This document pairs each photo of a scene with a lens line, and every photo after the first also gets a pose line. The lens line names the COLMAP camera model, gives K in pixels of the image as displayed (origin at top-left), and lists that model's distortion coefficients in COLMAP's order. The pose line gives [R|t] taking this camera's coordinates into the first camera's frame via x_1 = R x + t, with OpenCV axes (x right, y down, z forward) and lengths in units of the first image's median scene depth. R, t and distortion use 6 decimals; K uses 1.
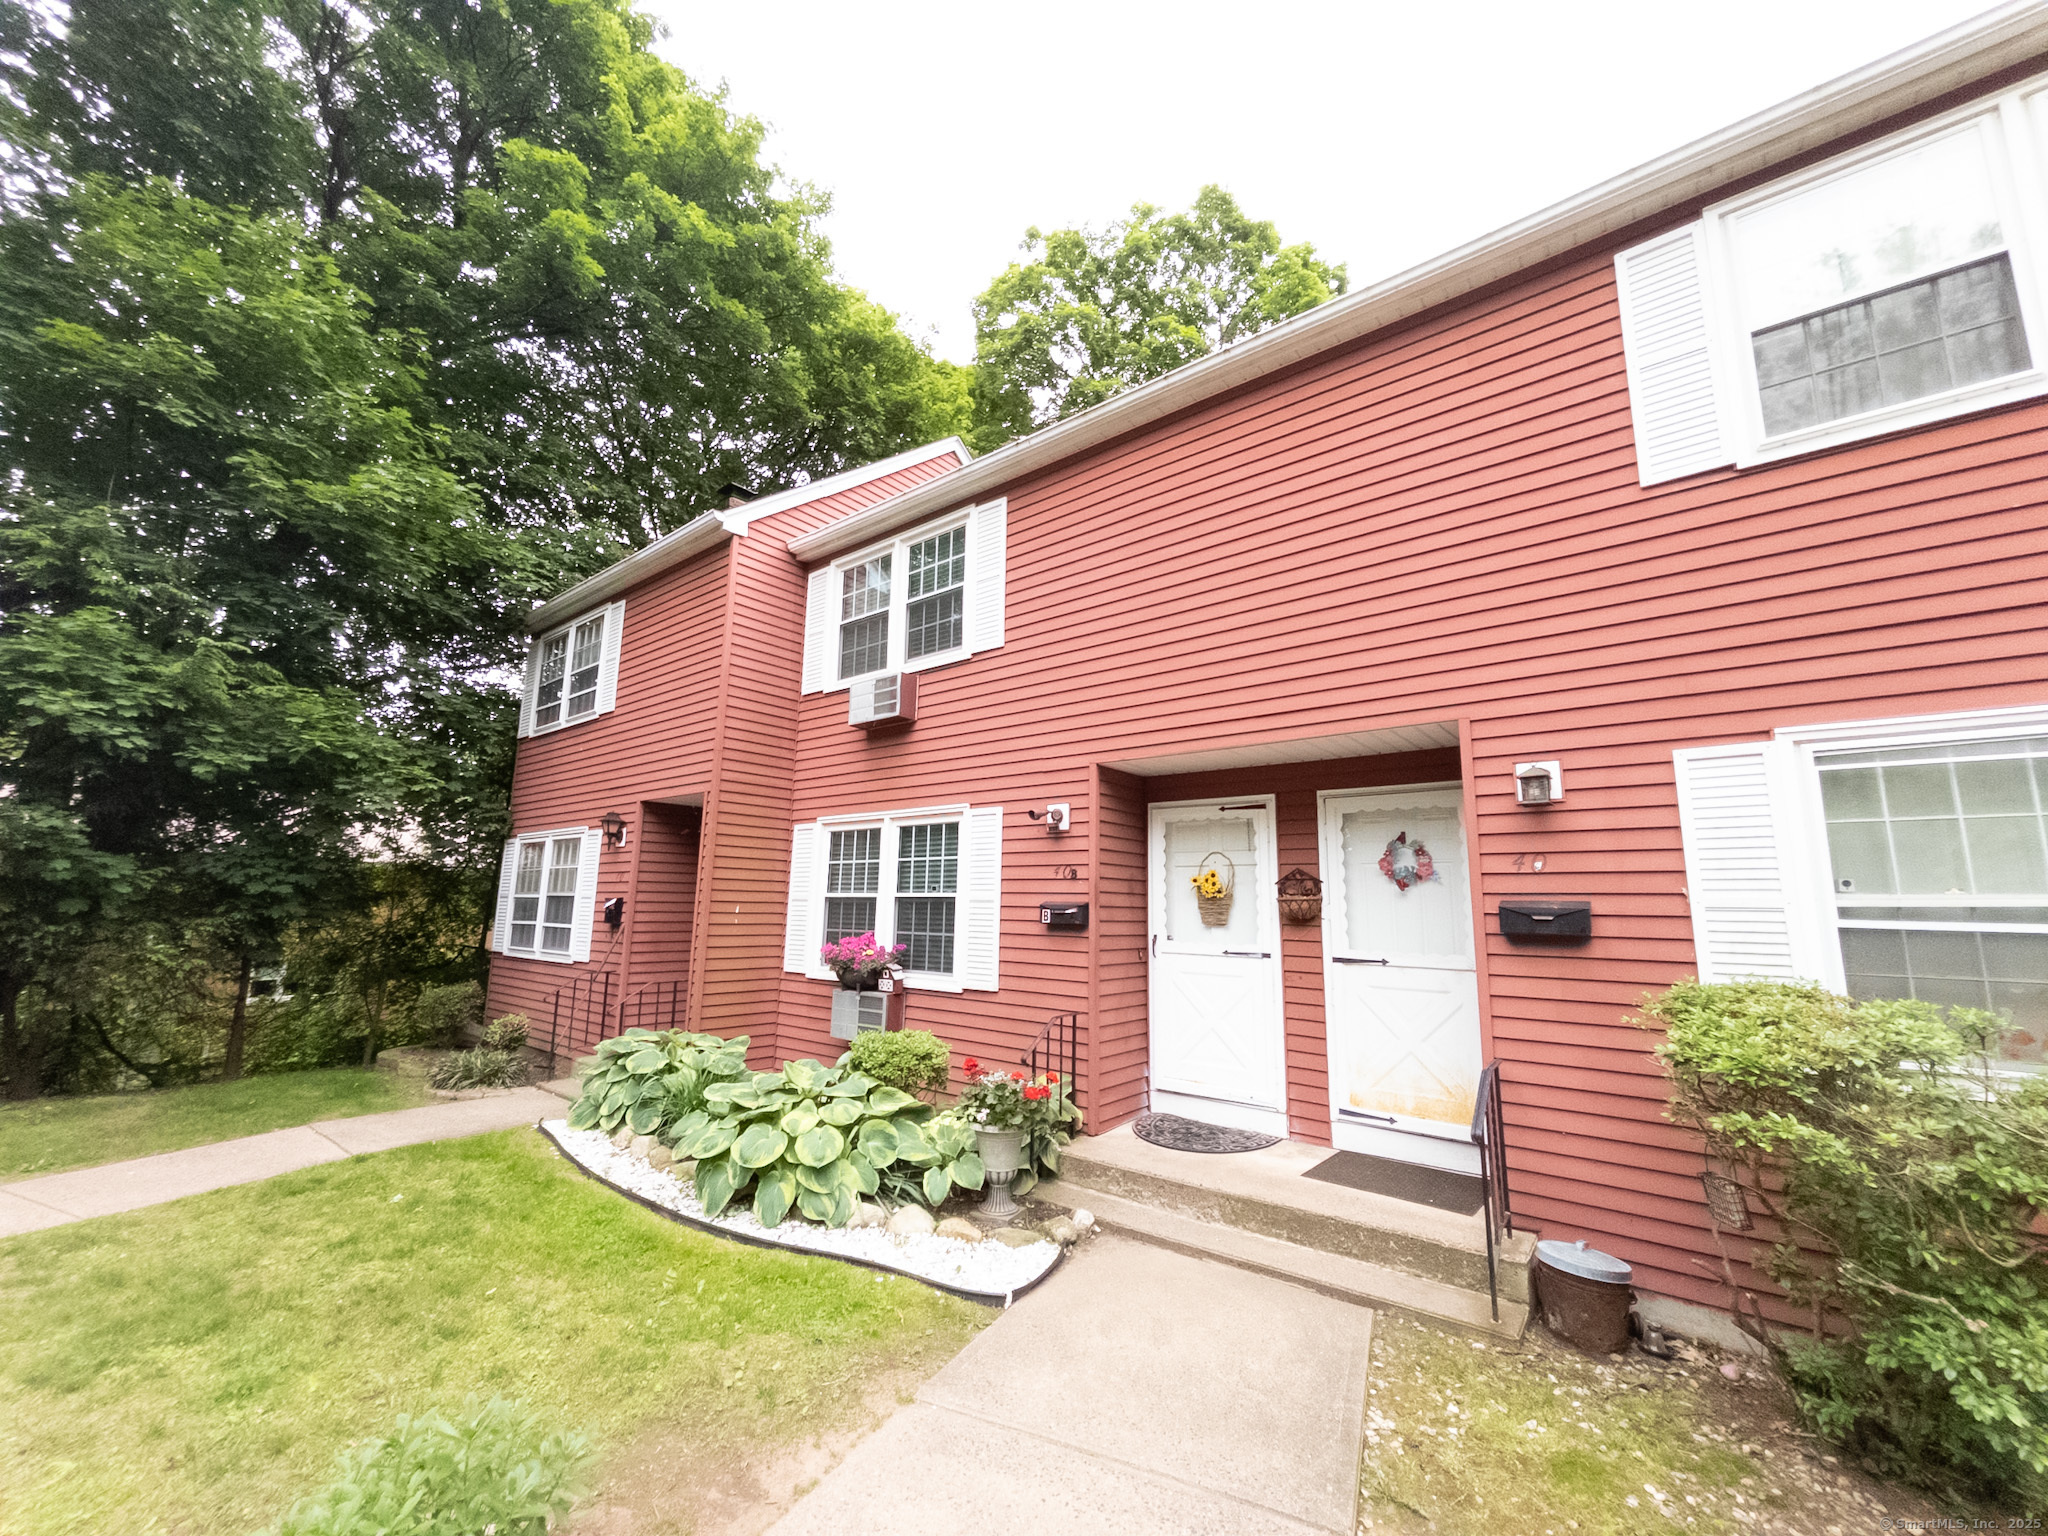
lens RADIAL K [[818.7, 0, 1029.8], [0, 818.7, 764.1], [0, 0, 1]] dist [-0.003926, 0.000345]
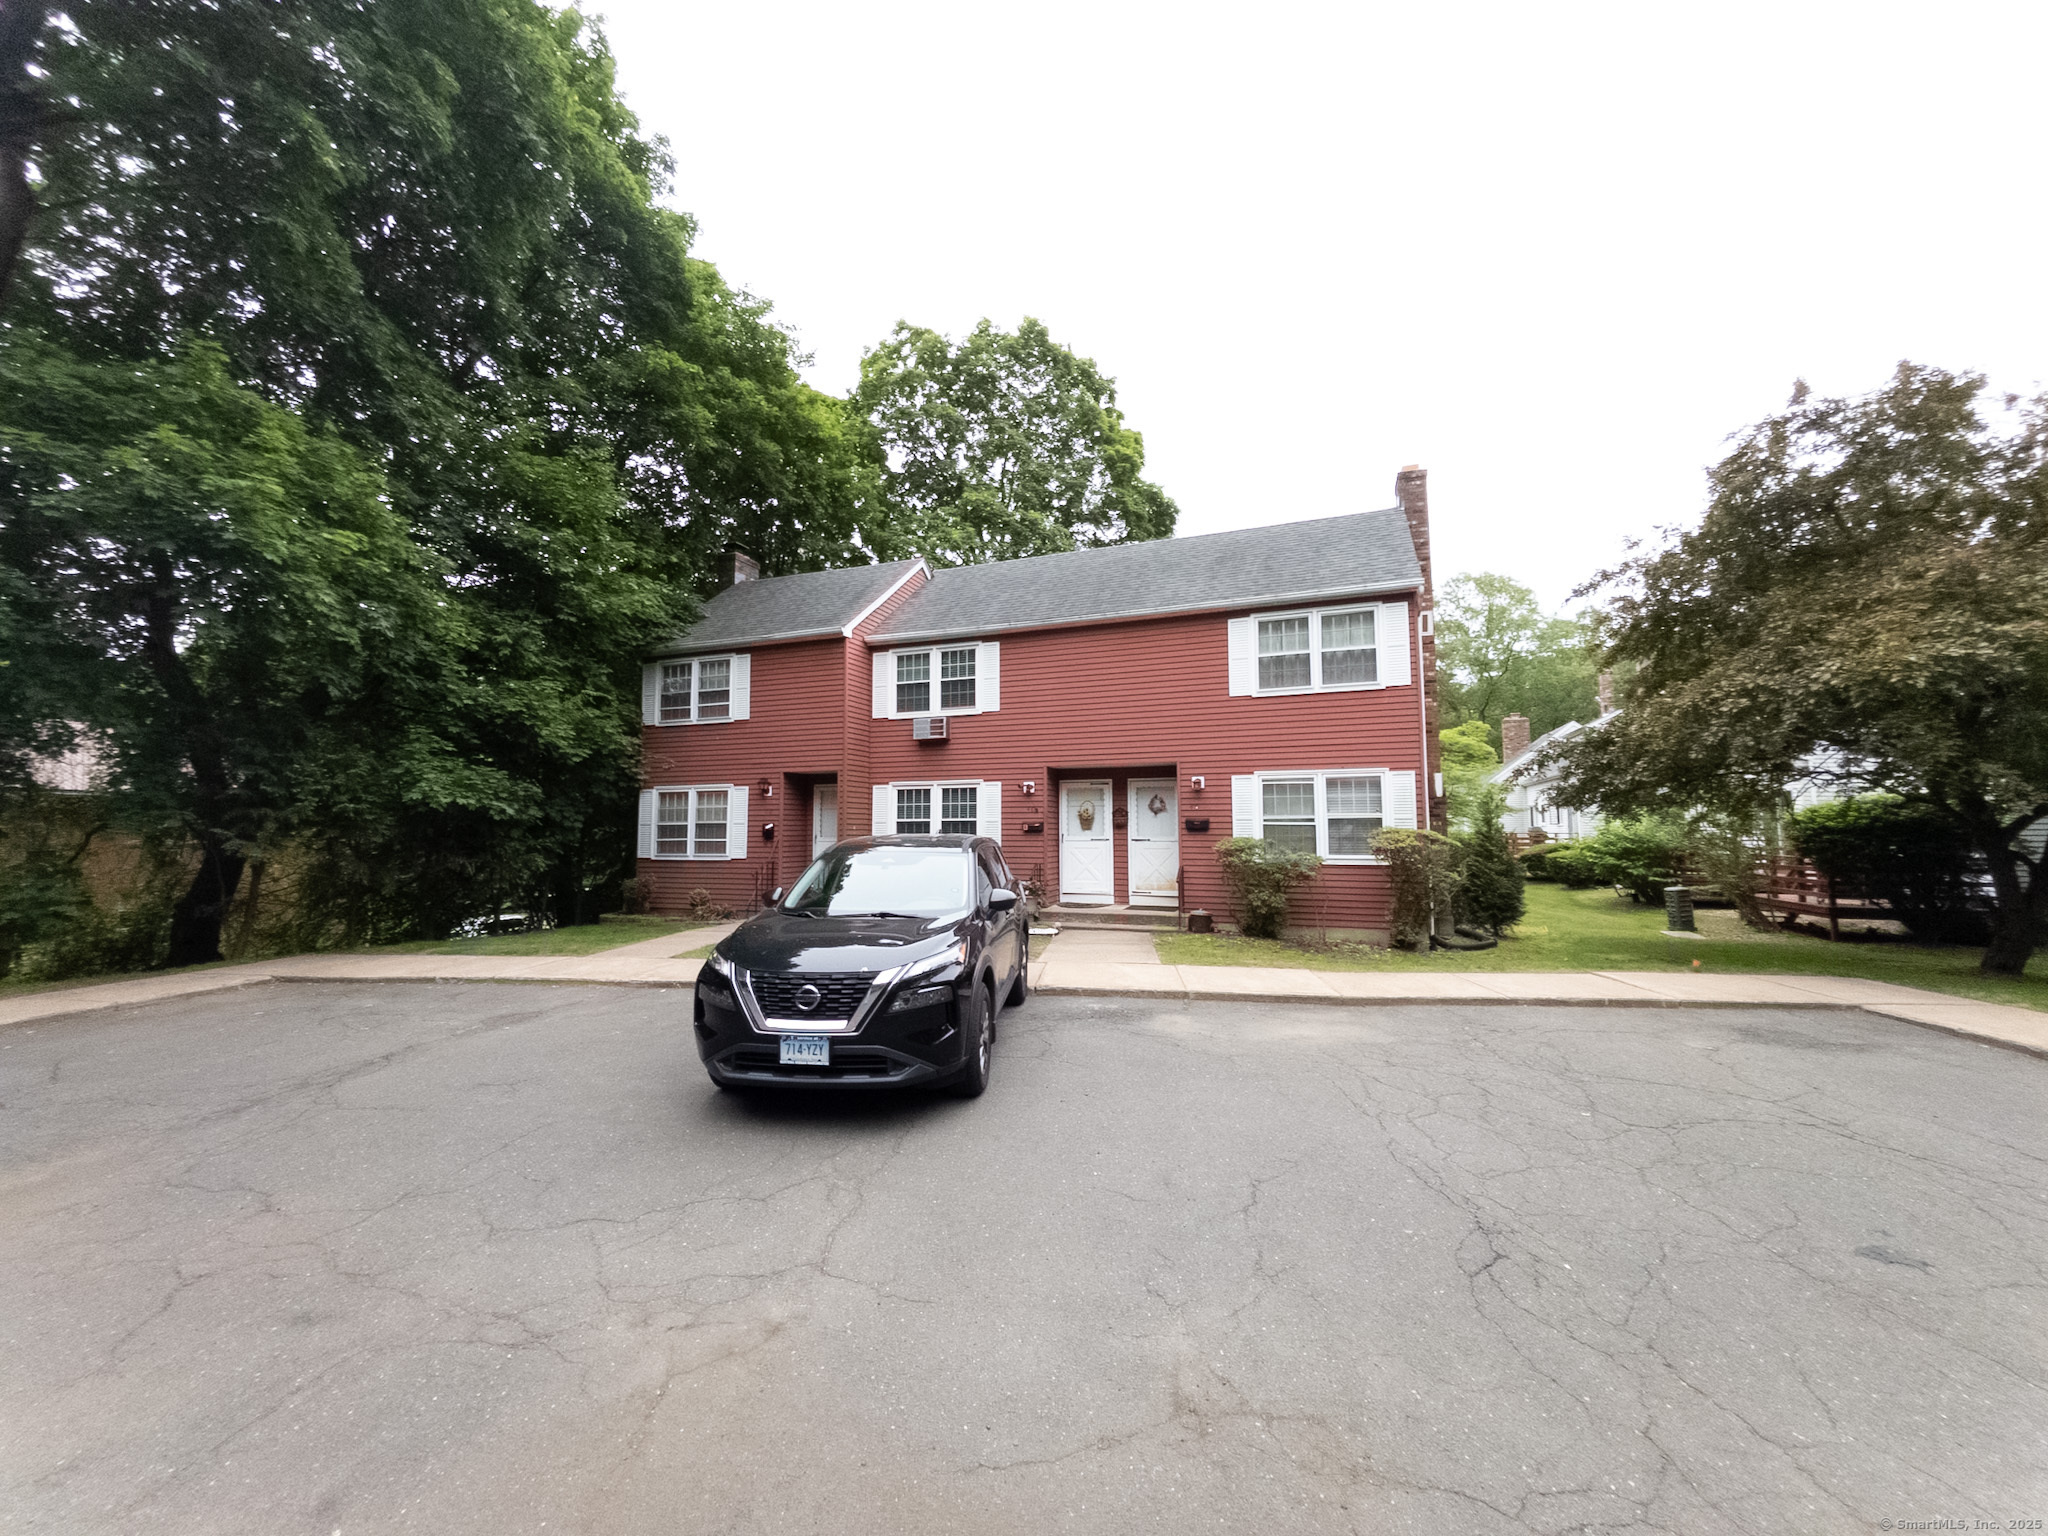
lens RADIAL K [[818.7, 0, 1040.0], [0, 818.7, 759.4], [0, 0, 1]] dist [-0.003926, 0.000345]
pose [[0.942809, 0.005343, 0.333291, -0.739067], [-0.037210, 0.995309, 0.089302, -0.234911], [-0.331251, -0.096597, 0.938585, -1.285148]]
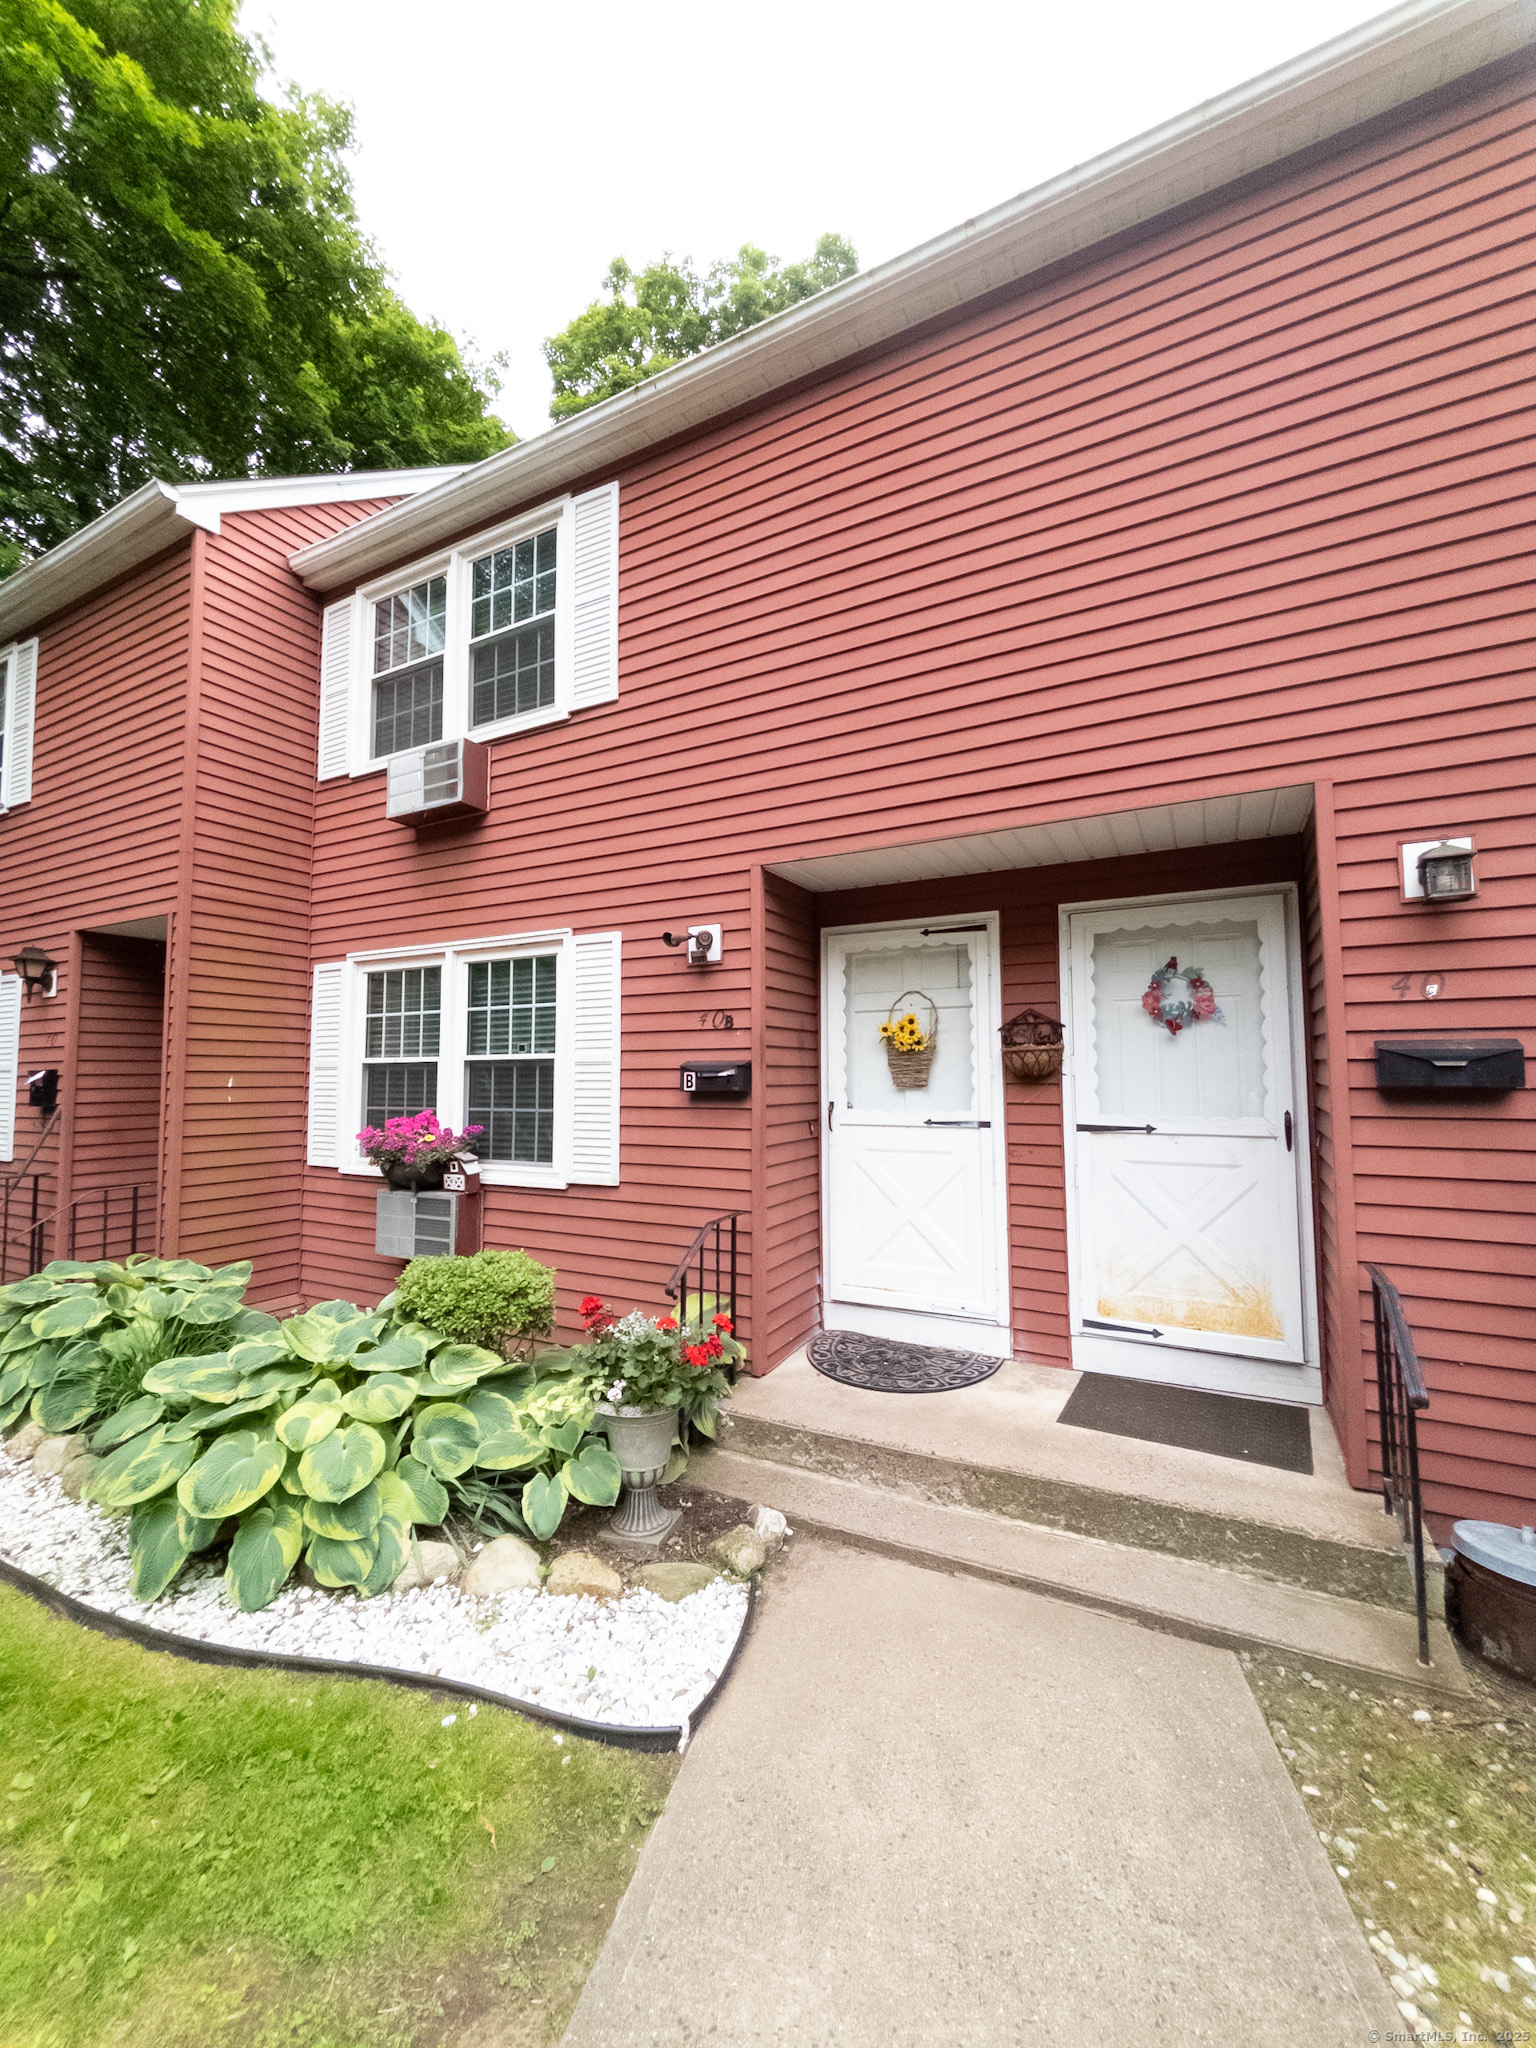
lens RADIAL K [[818.7, 0, 767.0], [0, 818.7, 1019.4], [0, 0, 1]] dist [-0.003926, 0.000345]
pose [[0.982598, -0.010662, 0.185438, -0.041912], [-0.009529, 0.994143, 0.107652, 0.053557], [-0.185500, -0.107546, 0.976741, 0.286552]]
